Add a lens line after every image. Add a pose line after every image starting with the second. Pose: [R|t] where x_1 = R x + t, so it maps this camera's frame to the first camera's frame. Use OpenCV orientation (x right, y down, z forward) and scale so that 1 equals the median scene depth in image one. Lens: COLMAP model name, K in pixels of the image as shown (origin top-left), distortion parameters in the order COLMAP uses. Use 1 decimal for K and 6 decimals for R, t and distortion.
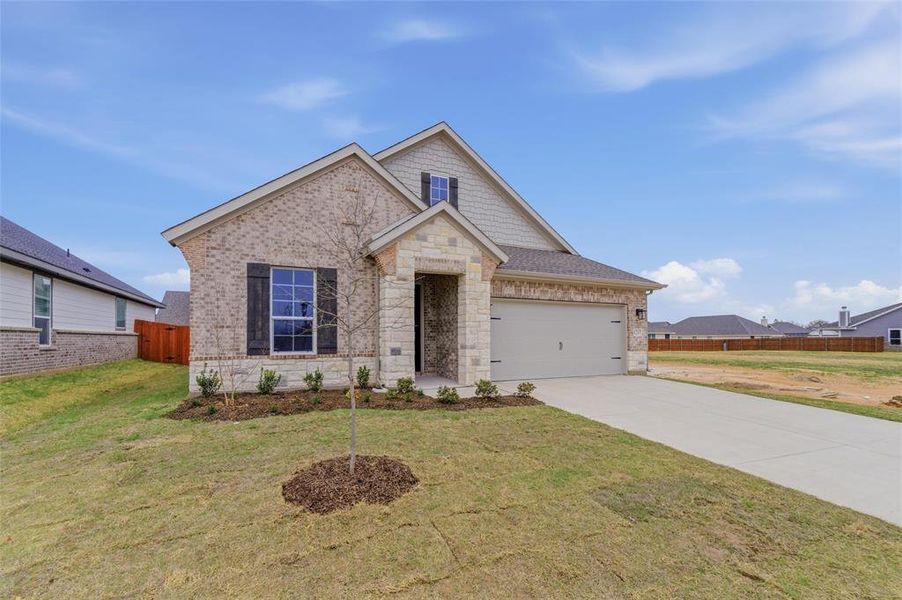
lens RADIAL K [[359.1, 0, 450.8], [0, 359.1, 258.6], [0, 0, 1]] dist [-0.000006, 0.000048]
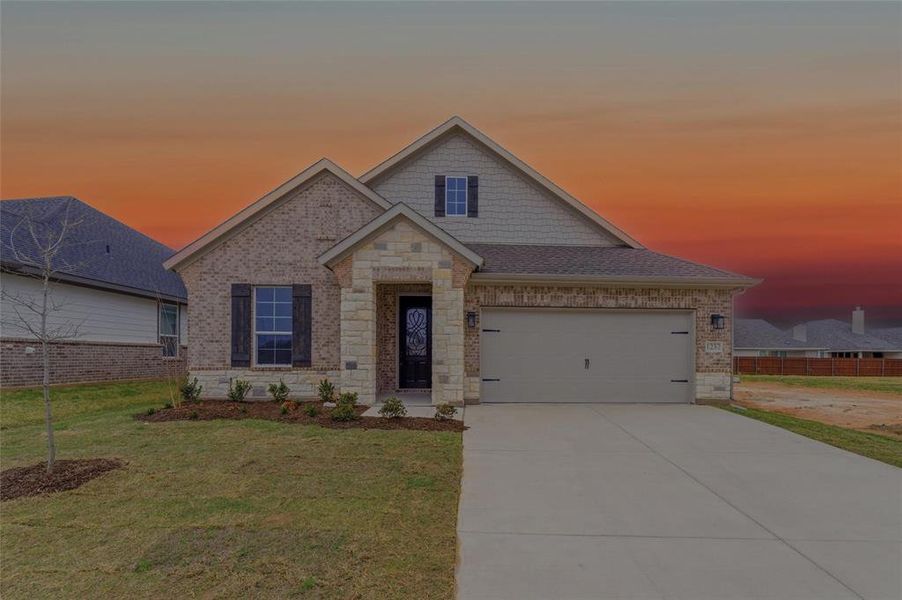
lens RADIAL K [[378.0, 0, 452.0], [0, 378.0, 280.3], [0, 0, 1]] dist [0.001940, 0.000085]
pose [[0.930933, -0.063960, -0.359545, 0.454221], [0.072160, 0.997349, 0.009417, 0.036352], [0.357989, -0.034711, 0.933080, 0.143135]]
